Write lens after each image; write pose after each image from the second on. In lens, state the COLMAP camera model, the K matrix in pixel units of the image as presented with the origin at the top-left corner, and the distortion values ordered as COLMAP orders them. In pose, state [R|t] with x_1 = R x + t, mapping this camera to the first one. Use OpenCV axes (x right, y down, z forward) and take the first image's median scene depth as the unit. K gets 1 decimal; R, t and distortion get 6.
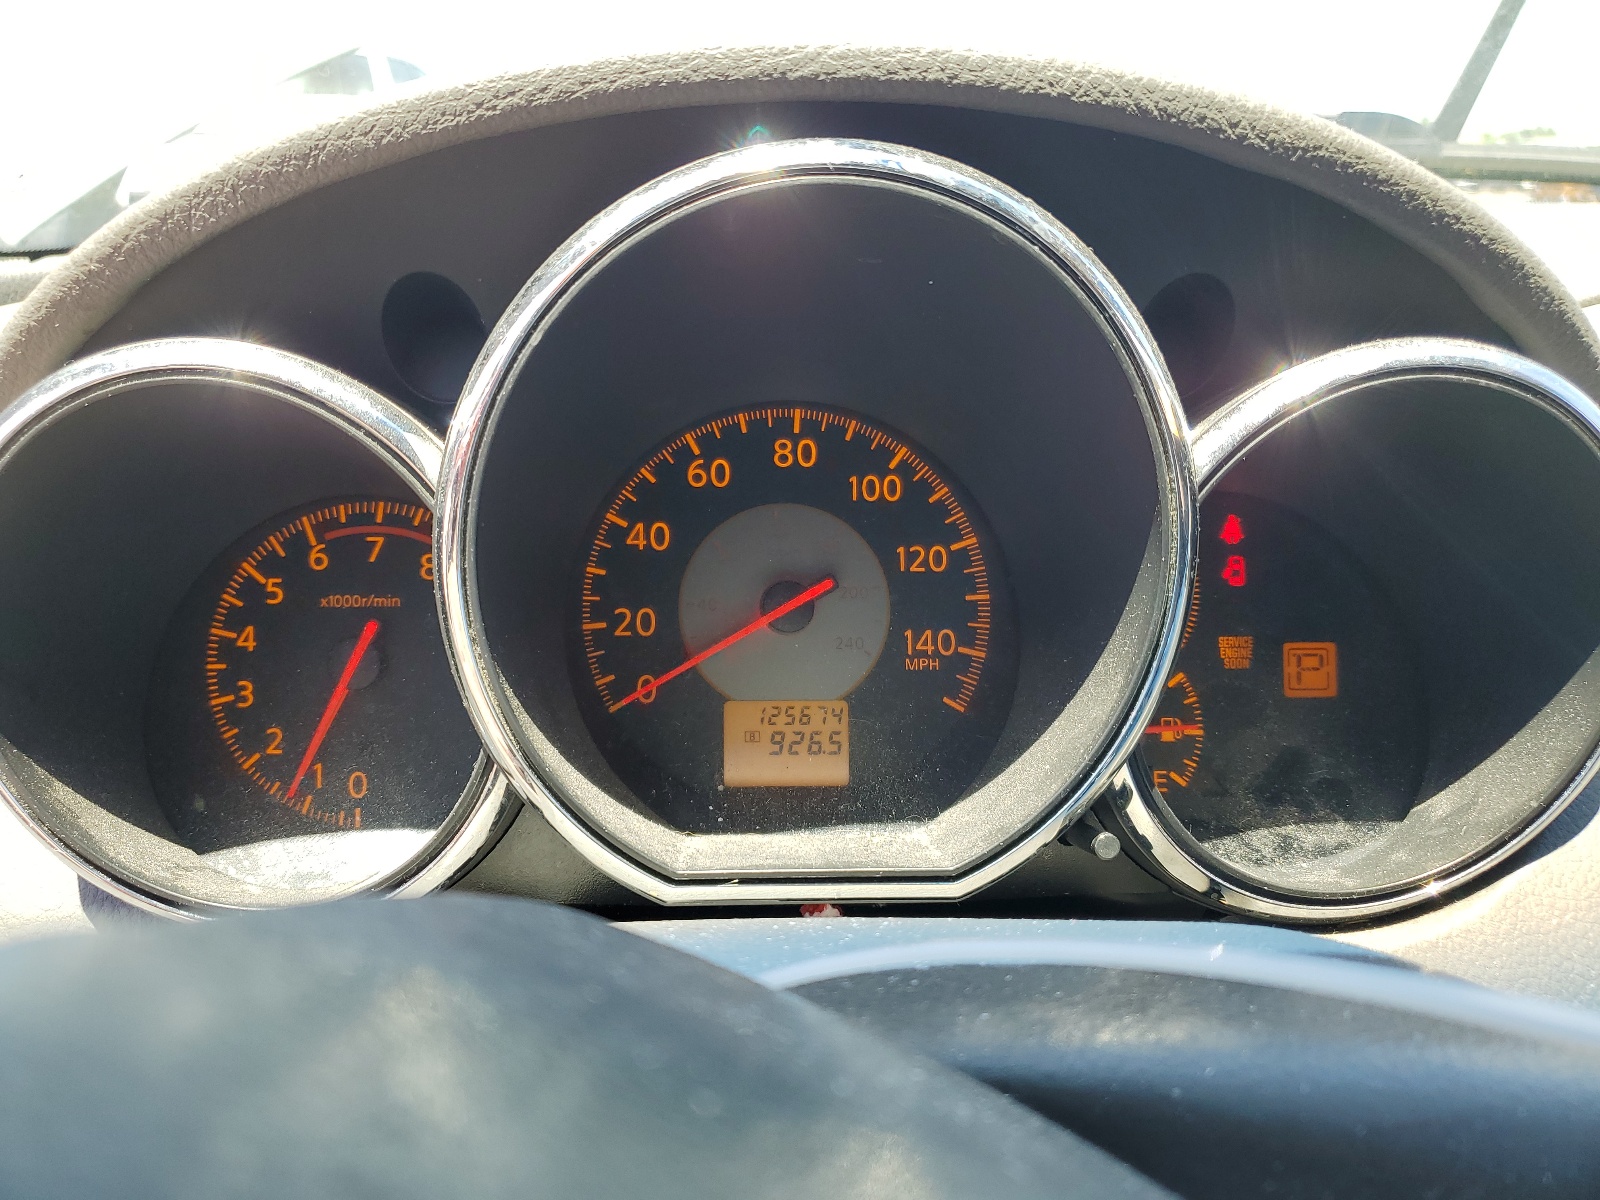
lens RADIAL K [[1217.9, 0, 798.3], [0, 1217.9, 600.9], [0, 0, 1]] dist [-0.003191, -0.000221]
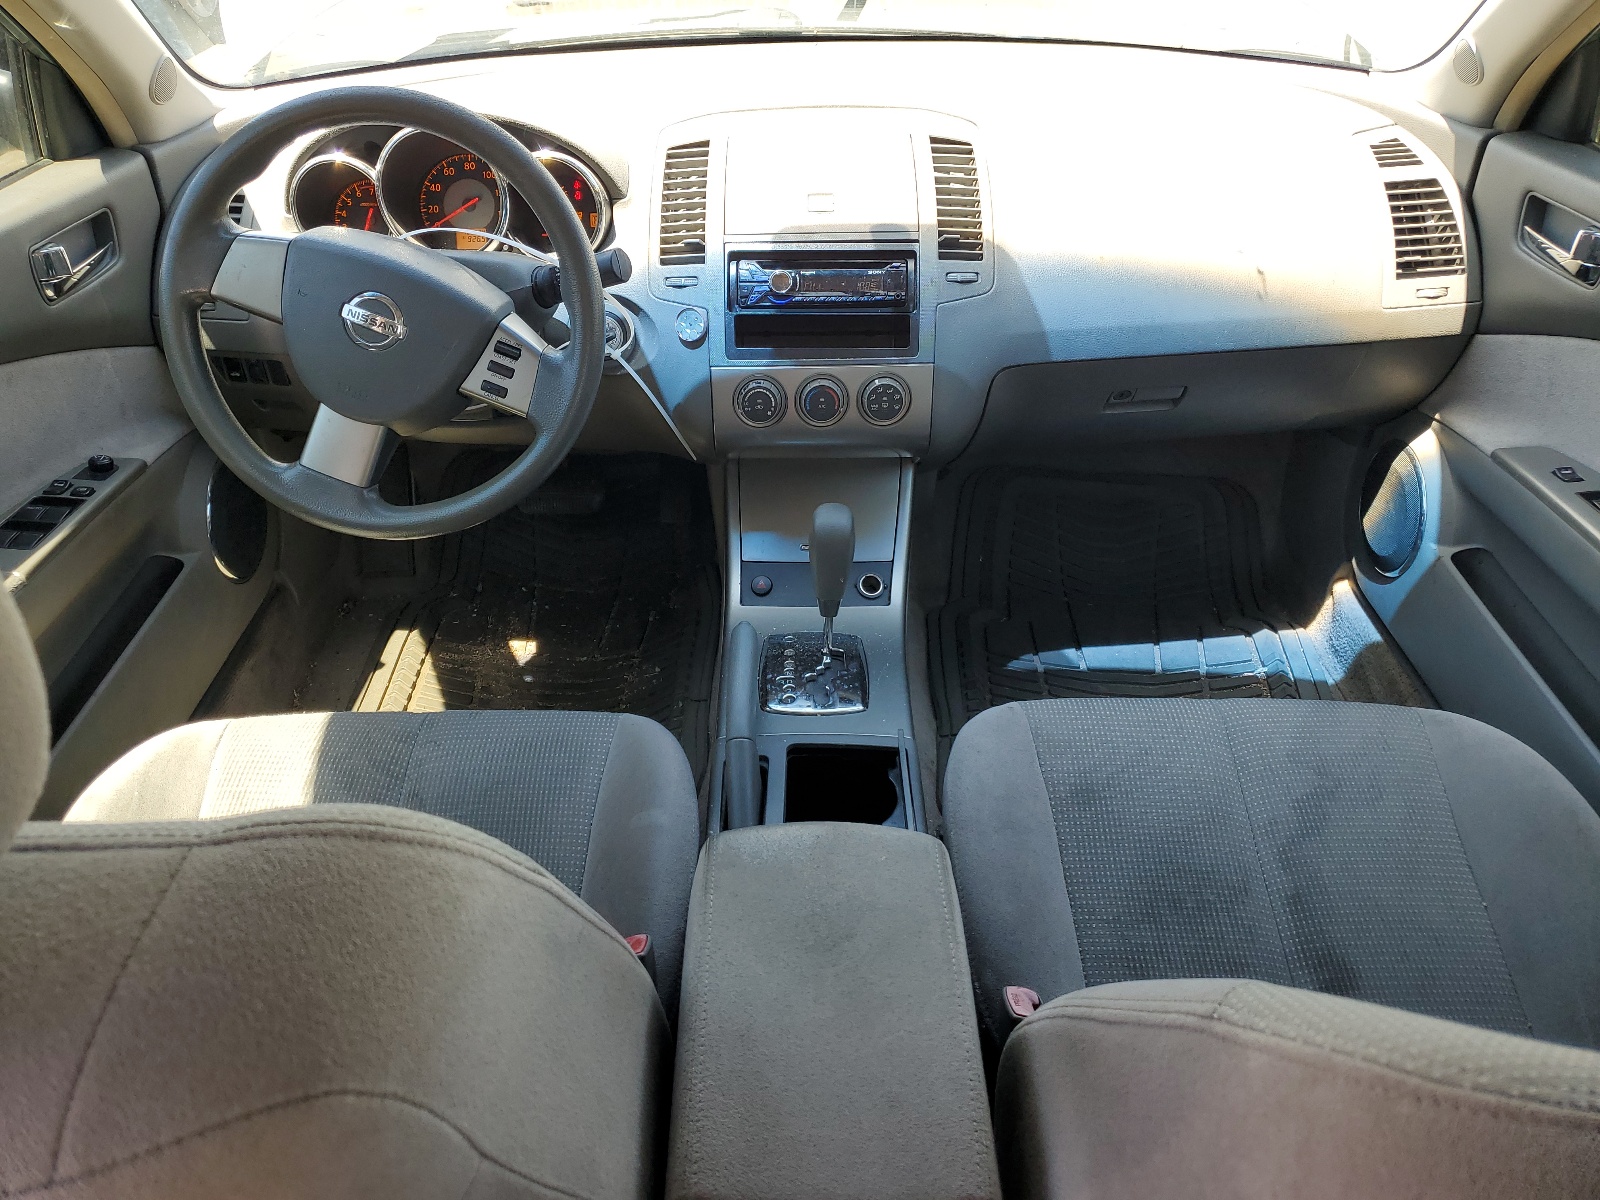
lens RADIAL K [[1222.8, 0, 800.0], [0, 1222.8, 596.2], [0, 0, 1]] dist [-0.008004, -0.001823]
pose [[0.998021, 0.015388, -0.060971, 1.406510], [0.001794, 0.962238, 0.272204, 0.158235], [0.062857, -0.271775, 0.960306, -3.331890]]
